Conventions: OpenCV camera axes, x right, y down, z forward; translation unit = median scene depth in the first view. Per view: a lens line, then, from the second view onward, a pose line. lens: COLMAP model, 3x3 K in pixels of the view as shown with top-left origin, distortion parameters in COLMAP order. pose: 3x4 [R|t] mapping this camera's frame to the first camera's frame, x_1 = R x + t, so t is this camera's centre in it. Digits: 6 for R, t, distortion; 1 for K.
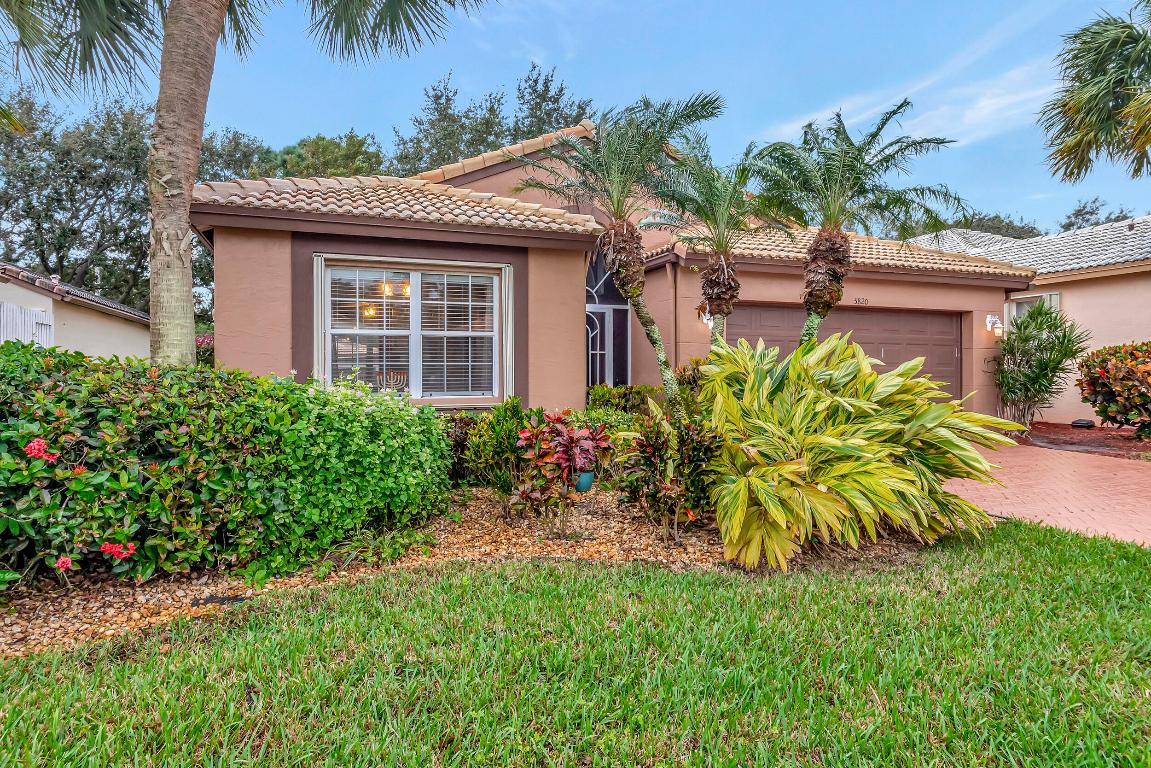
lens RADIAL K [[655.5, 0, 571.6], [0, 655.5, 381.1], [0, 0, 1]] dist [-0.007629, -0.000121]
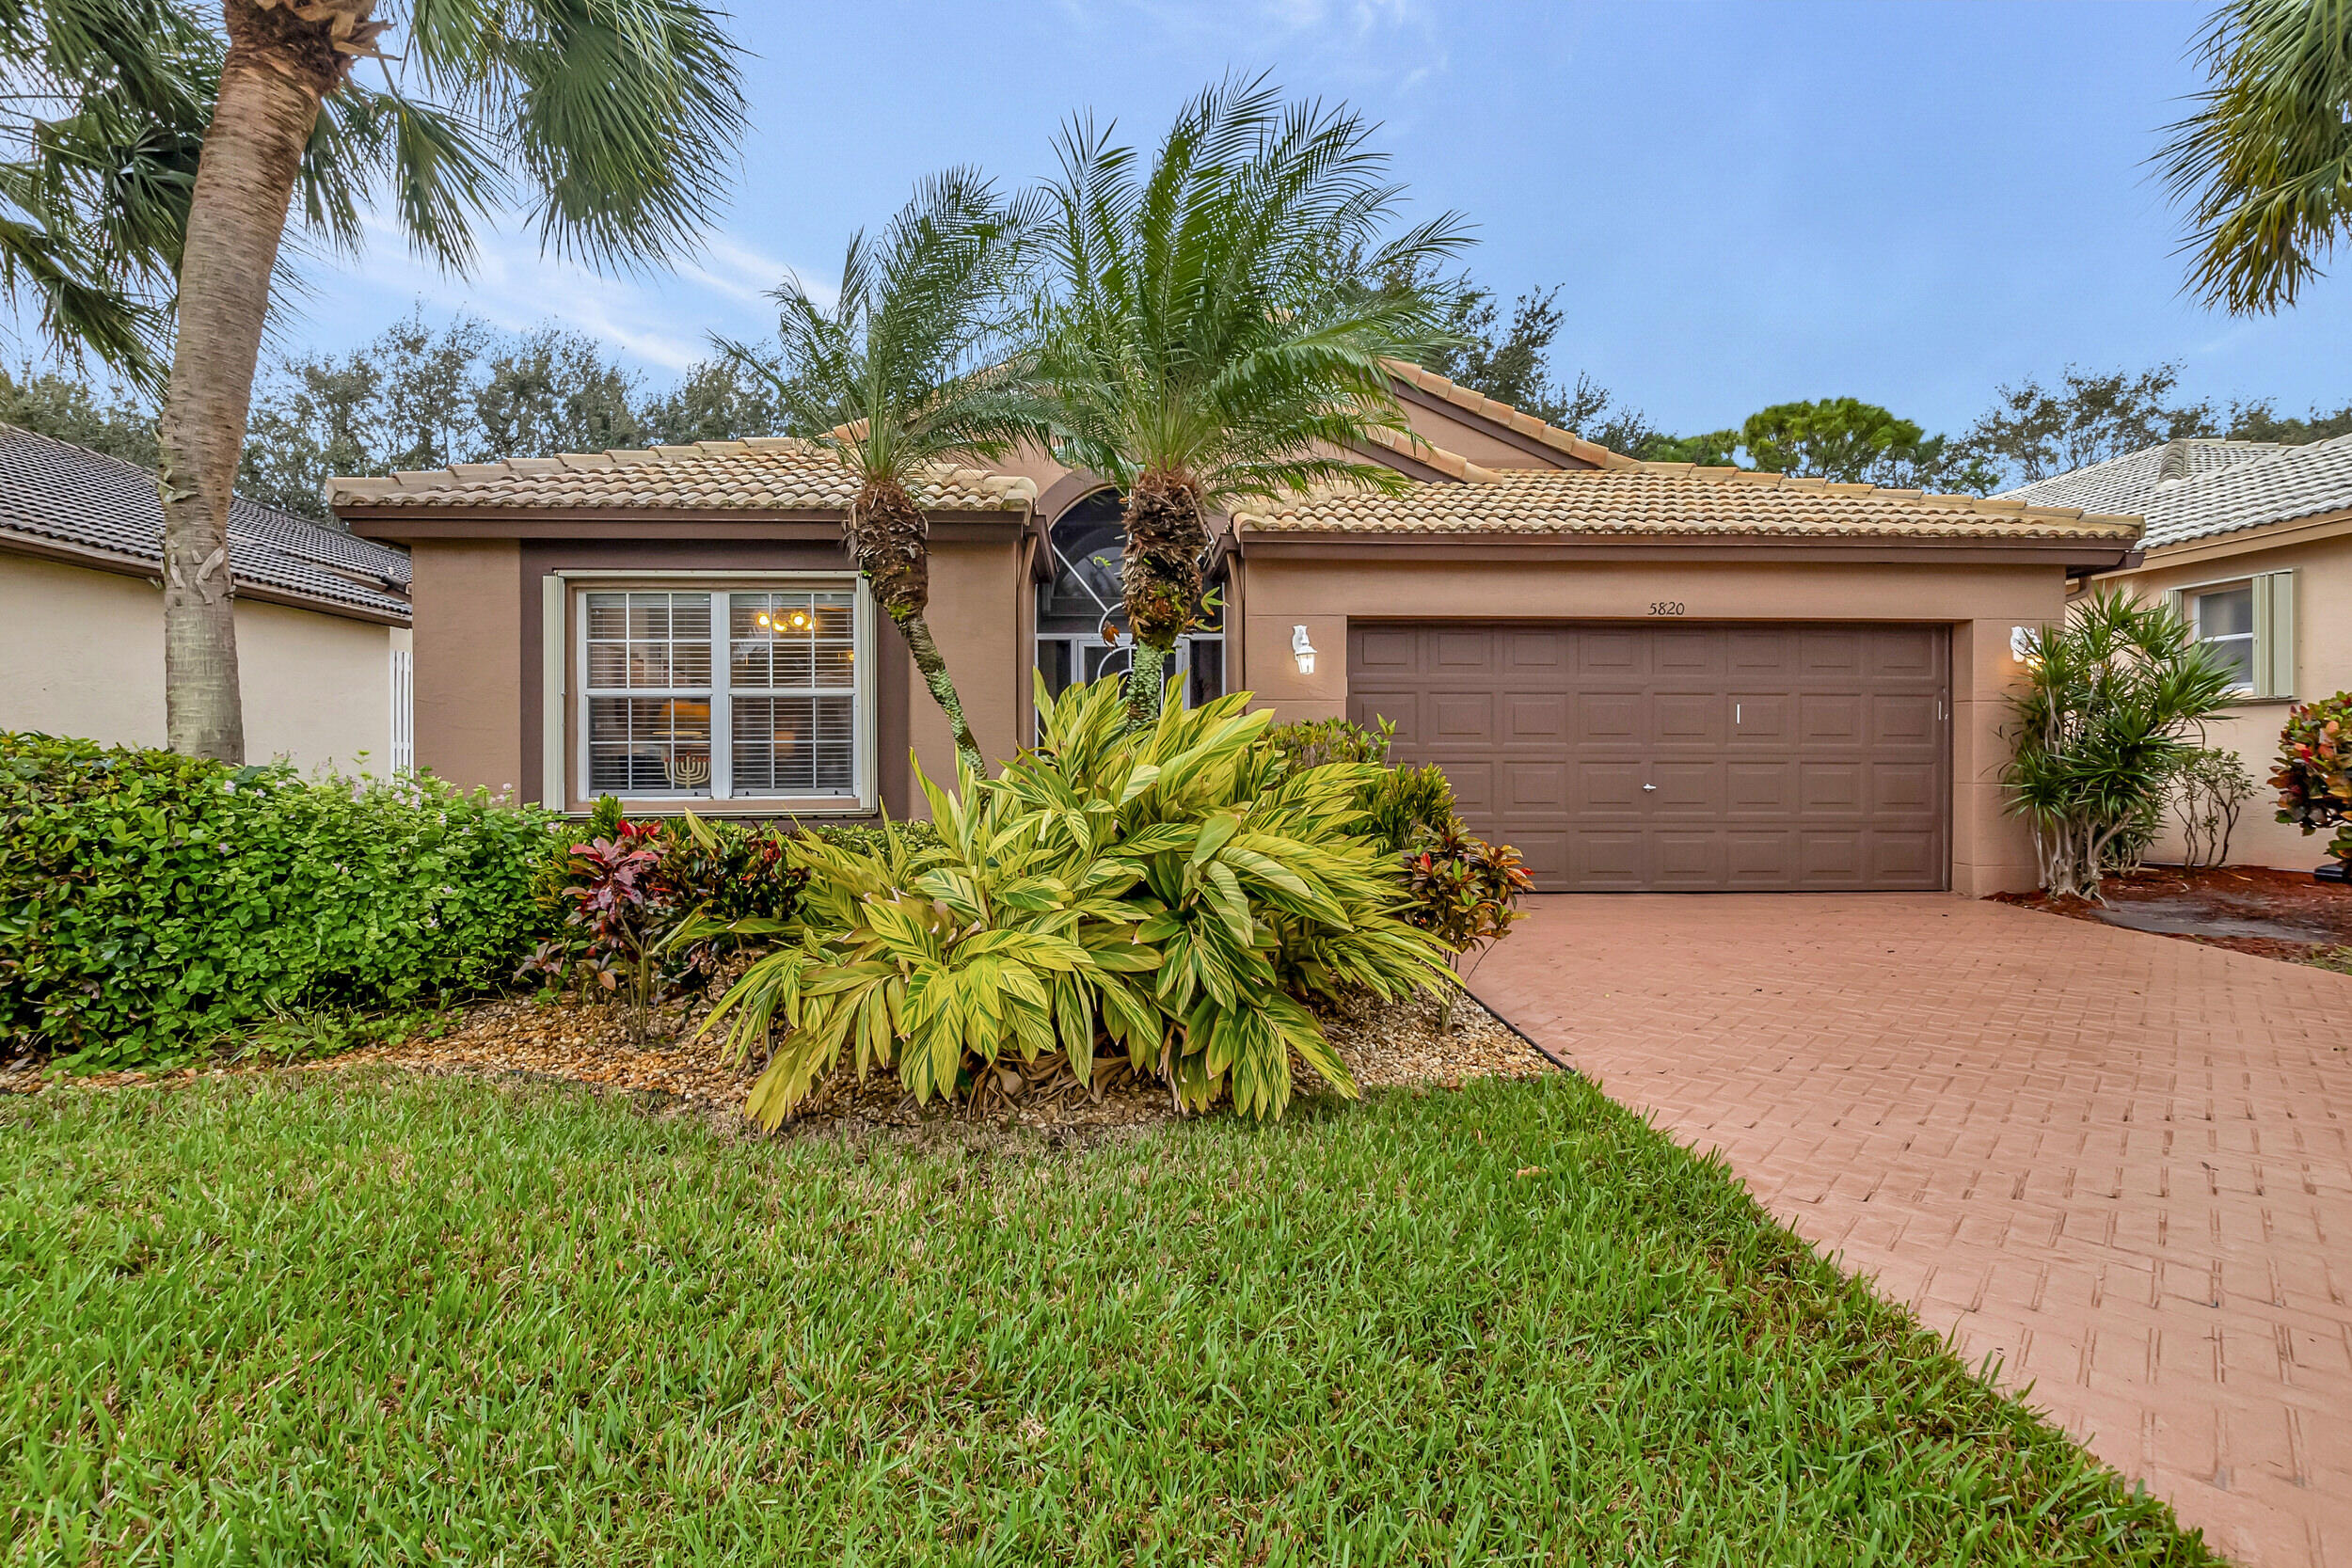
lens RADIAL K [[1095.4, 0, 1173.8], [0, 1095.4, 779.0], [0, 0, 1]] dist [-0.005360, -0.001125]
pose [[0.954425, 0.003512, -0.298431, 0.331064], [-0.001285, 0.999970, 0.007656, -0.000437], [0.298449, -0.006924, 0.954400, 0.105404]]
